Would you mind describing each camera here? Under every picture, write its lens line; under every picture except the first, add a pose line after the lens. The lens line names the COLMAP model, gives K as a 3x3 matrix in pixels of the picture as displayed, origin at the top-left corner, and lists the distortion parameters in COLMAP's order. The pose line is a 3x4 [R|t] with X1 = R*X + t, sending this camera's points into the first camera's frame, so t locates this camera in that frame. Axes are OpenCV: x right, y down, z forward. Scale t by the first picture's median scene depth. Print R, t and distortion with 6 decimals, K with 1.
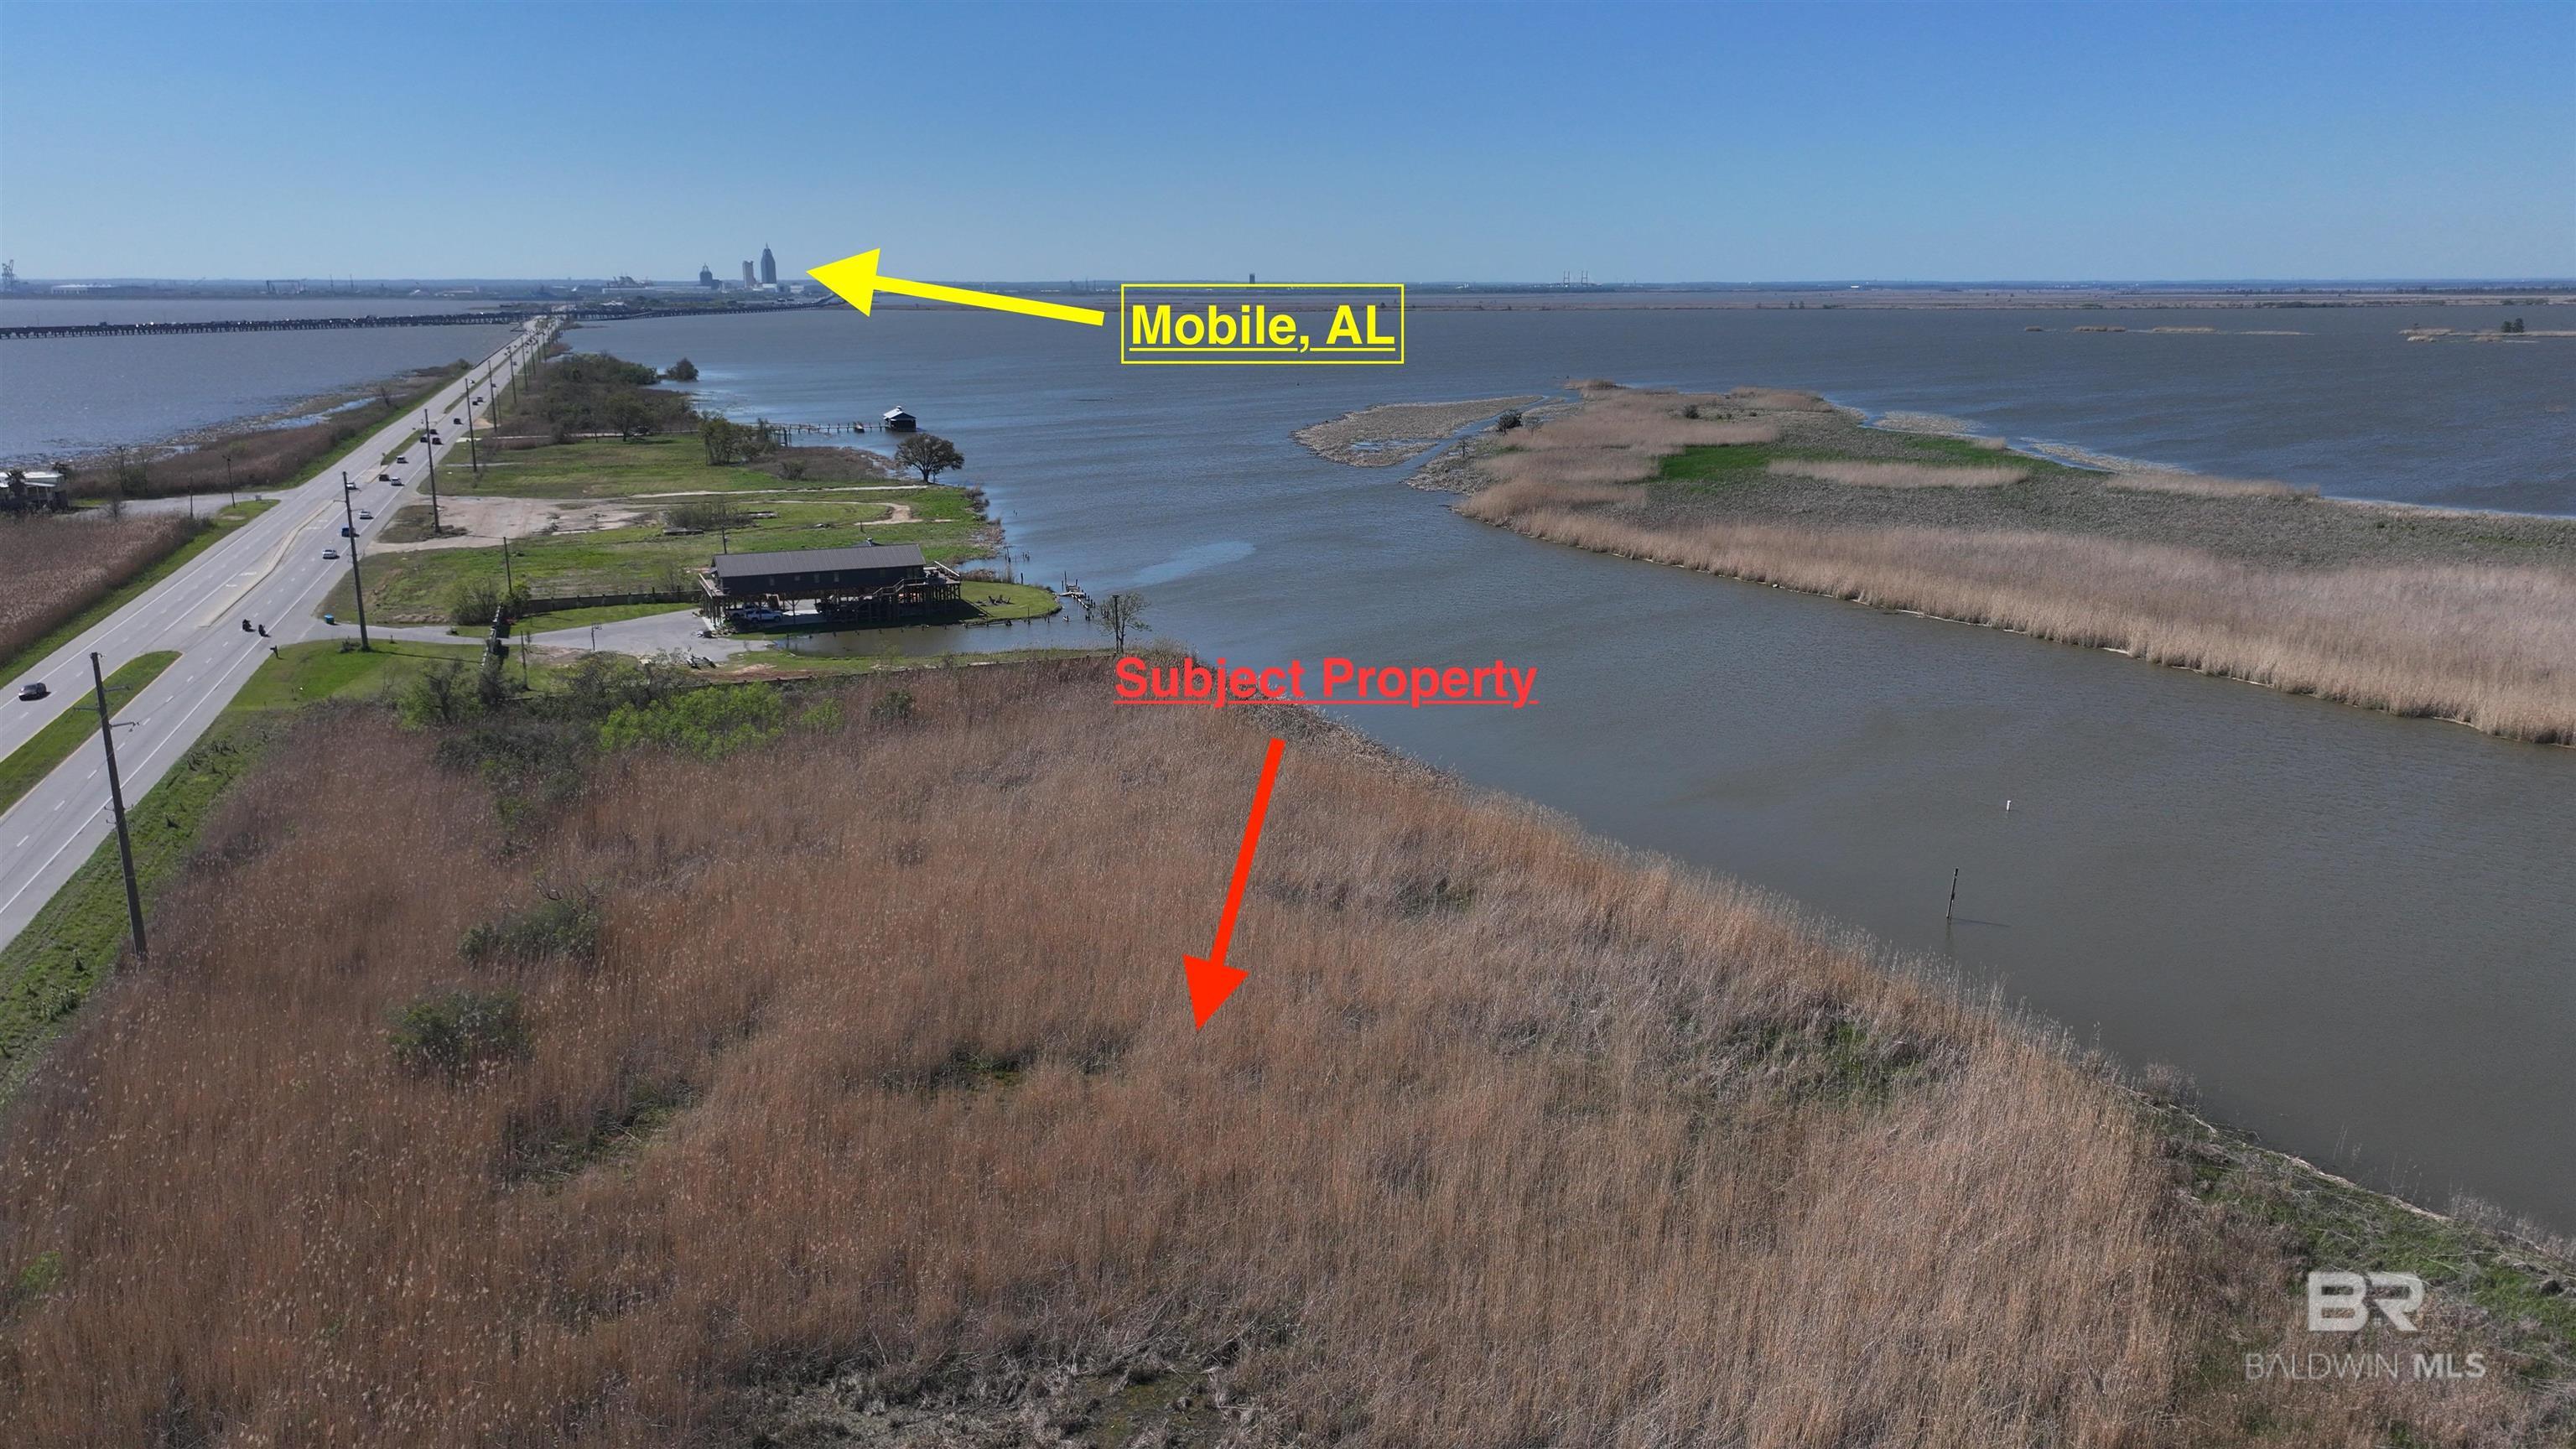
lens RADIAL K [[1811.9, 0, 1288.0], [0, 1811.9, 724.5], [0, 0, 1]] dist [0.002934, 0.005393]
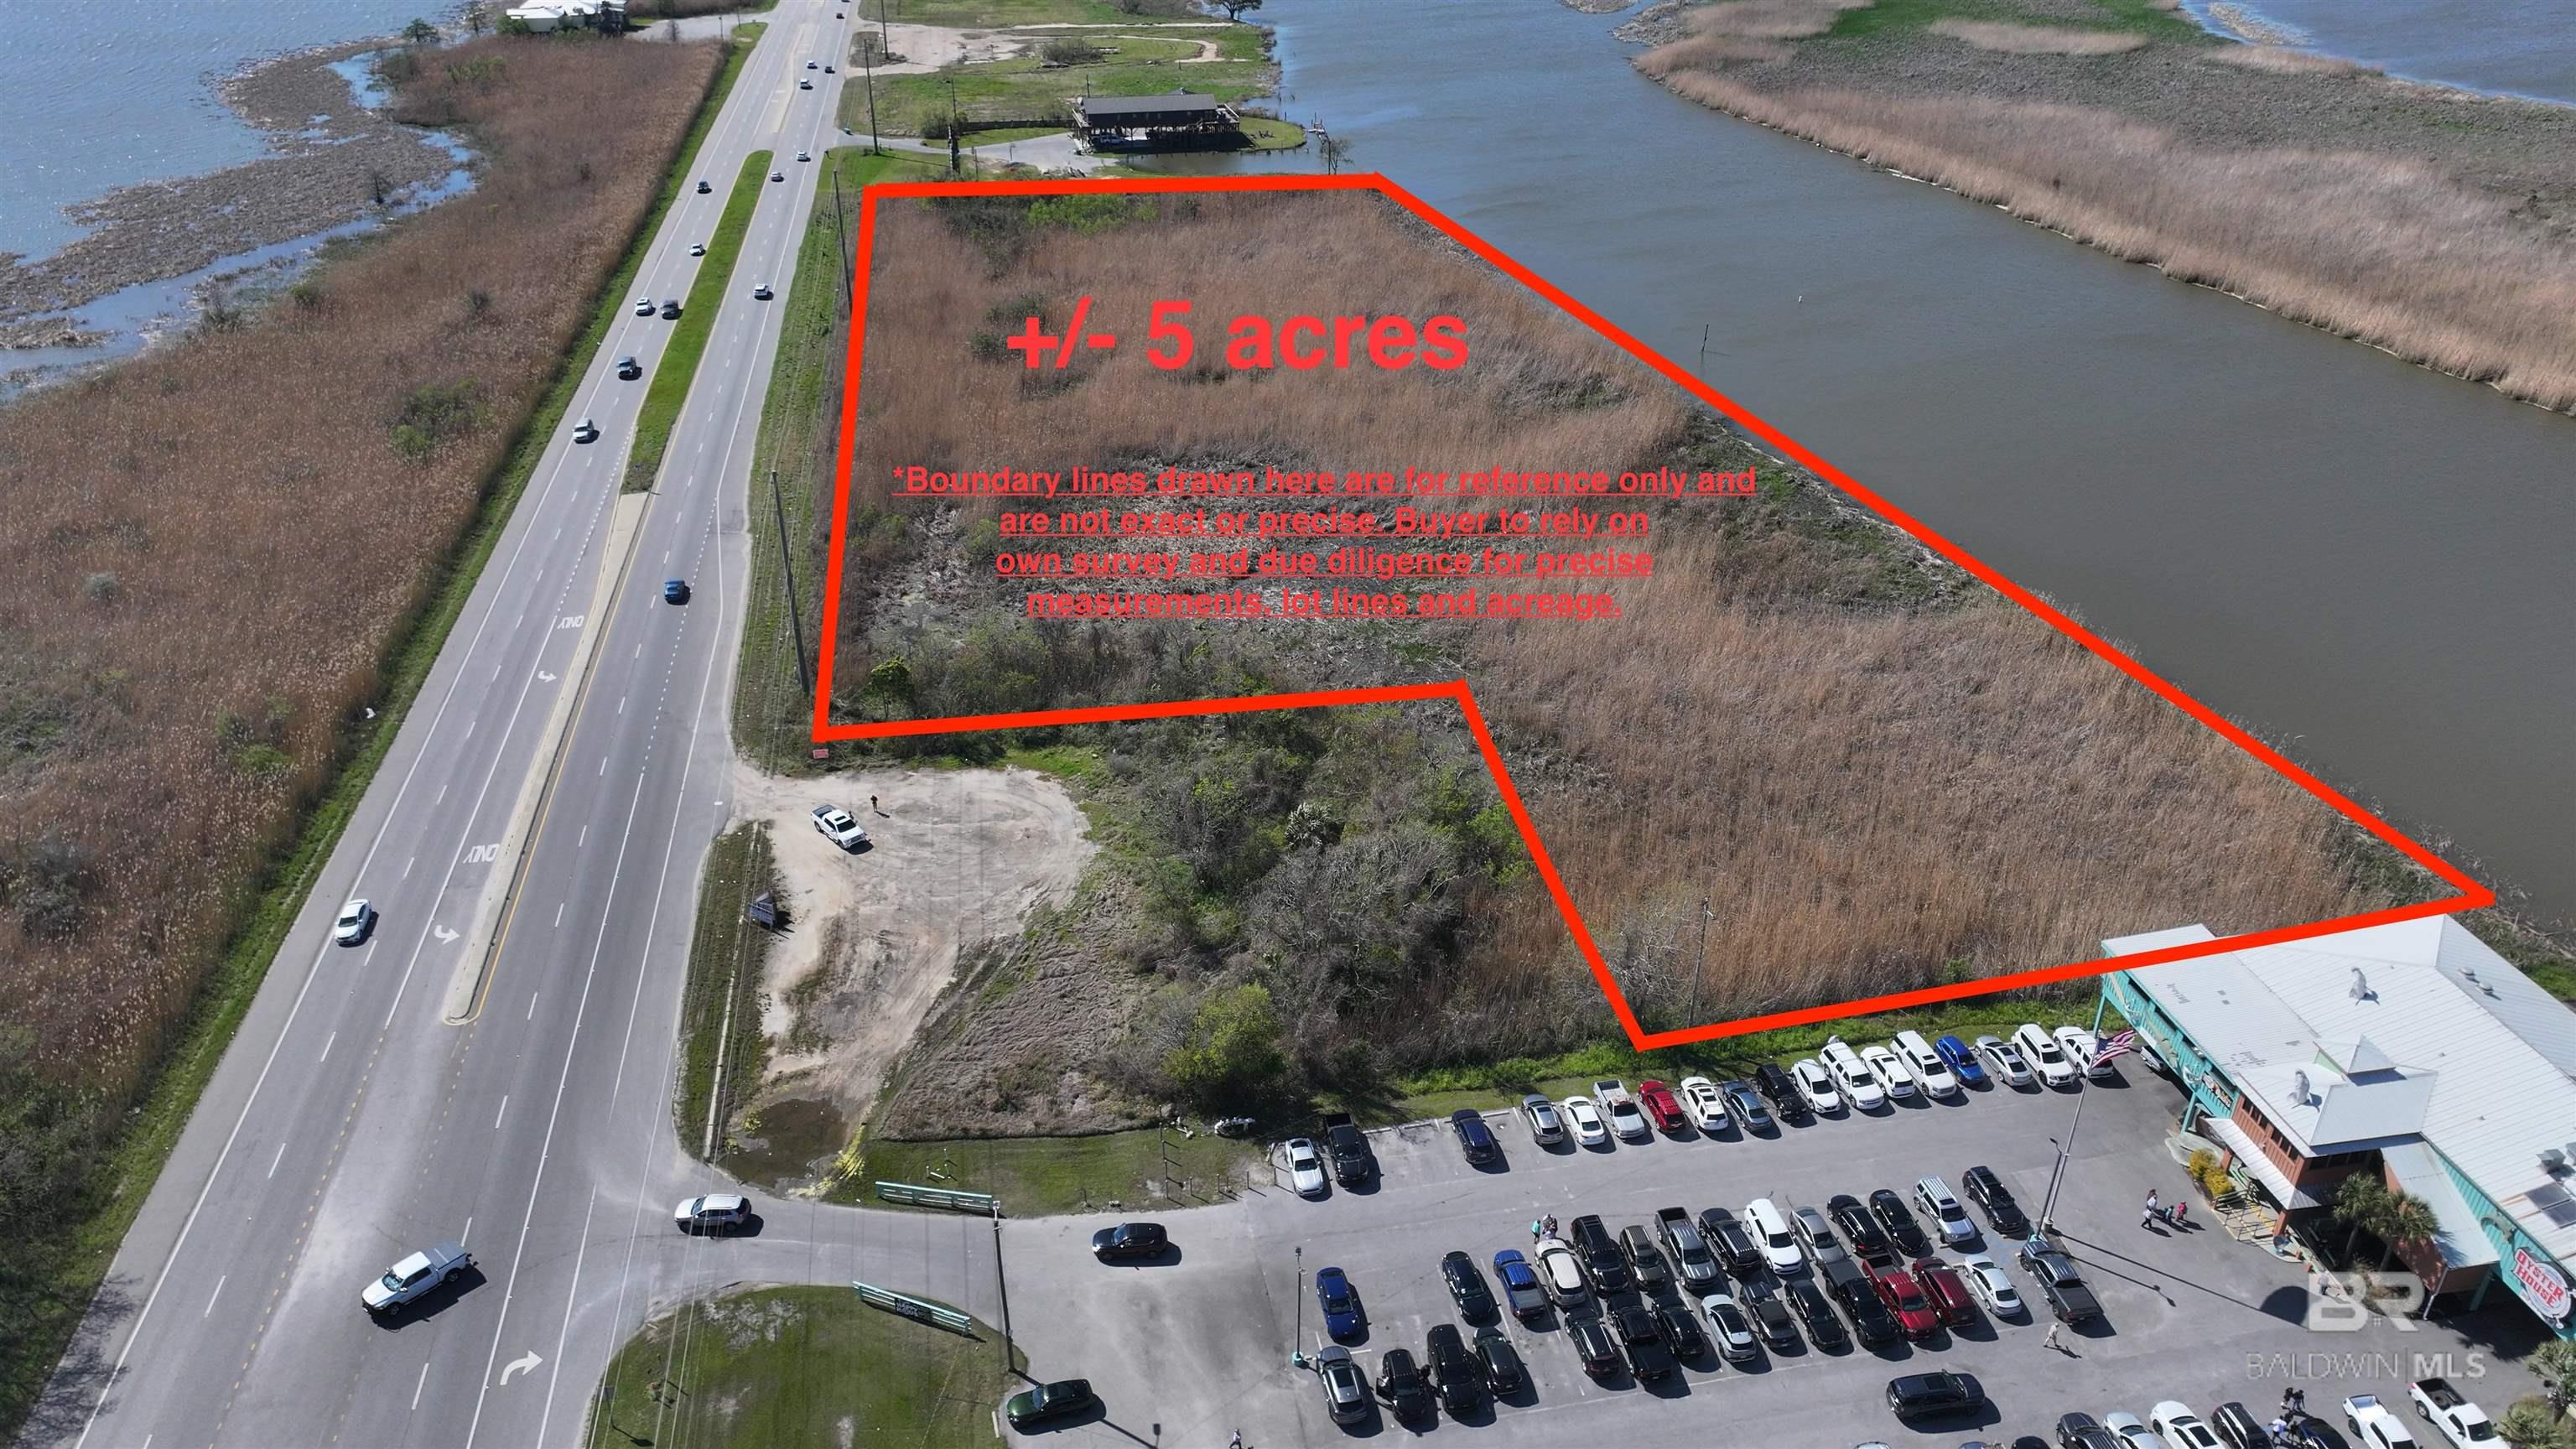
lens RADIAL K [[1811.9, 0, 1288.0], [0, 1811.9, 724.5], [0, 0, 1]] dist [0.002934, 0.005393]
pose [[0.983127, 0.093860, -0.157007, 0.322605], [-0.048483, 0.961328, 0.271106, -0.016774], [0.176381, -0.258920, 0.949658, -1.253853]]
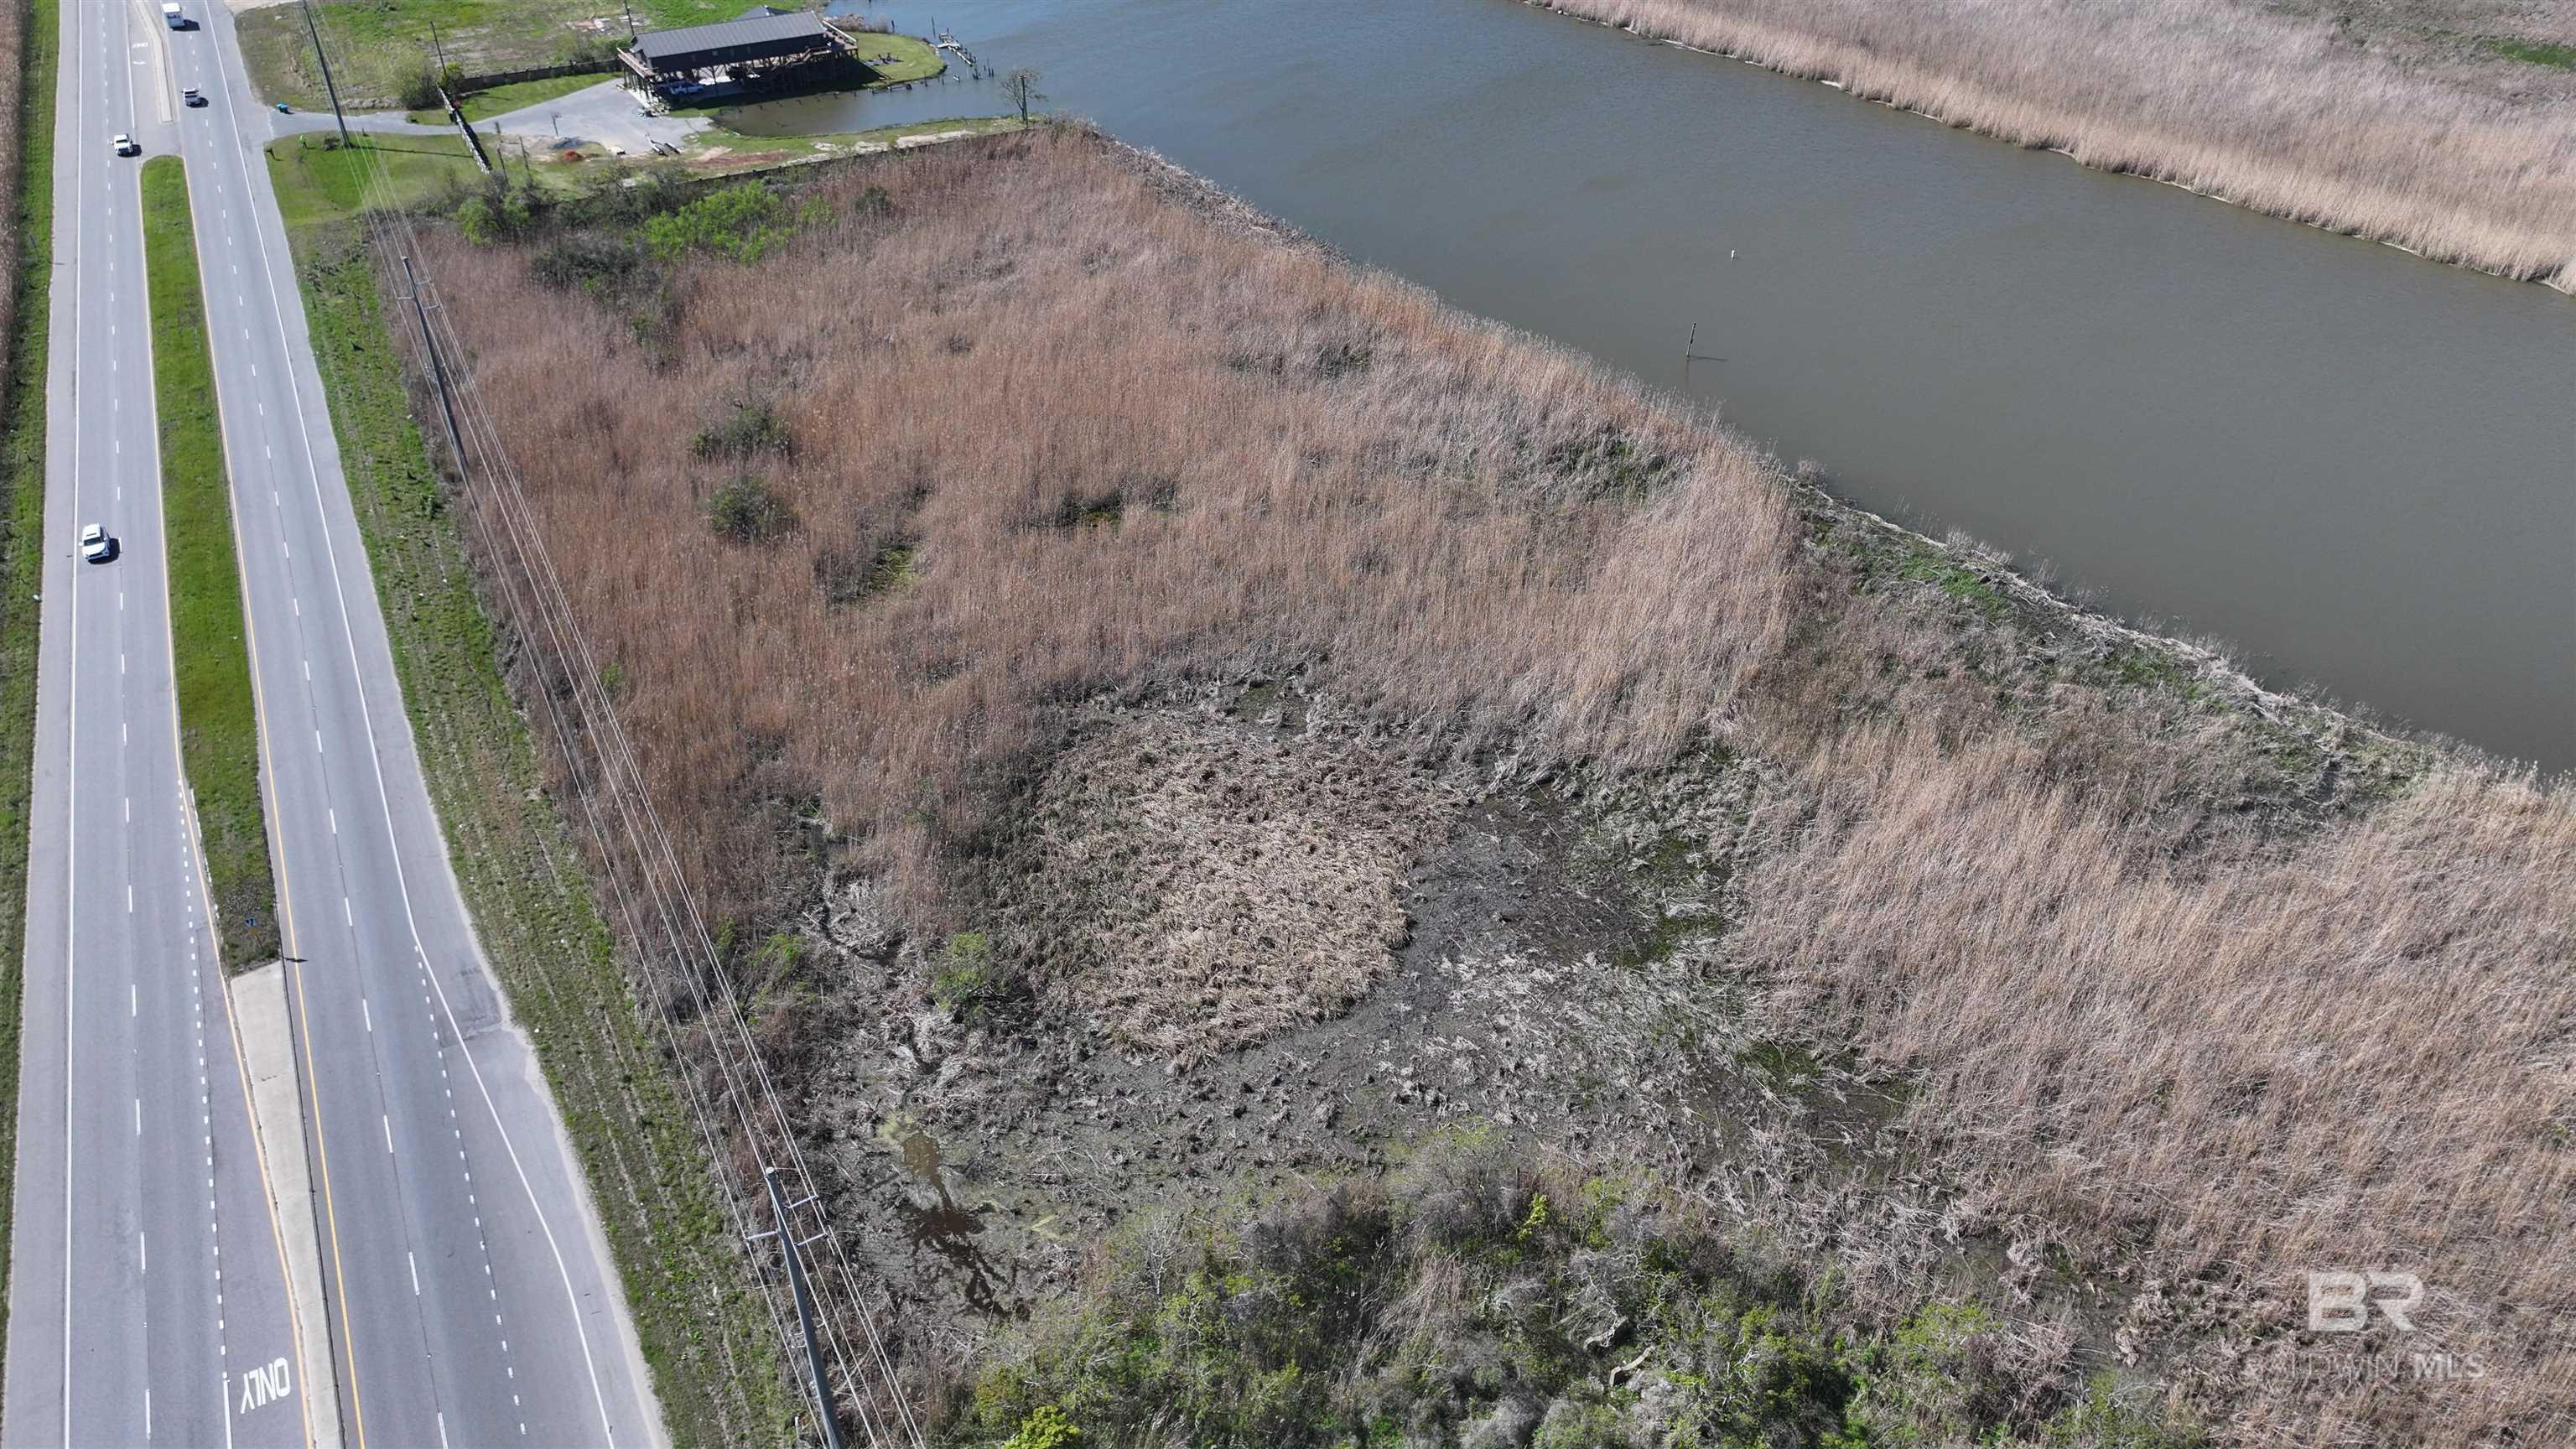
lens RADIAL K [[1811.9, 0, 1288.0], [0, 1811.9, 724.5], [0, 0, 1]] dist [0.002934, 0.005393]
pose [[0.989781, -0.081457, 0.117042, -0.187714], [0.034154, 0.932315, 0.360032, -0.188145], [-0.138447, -0.352355, 0.925569, -0.516006]]
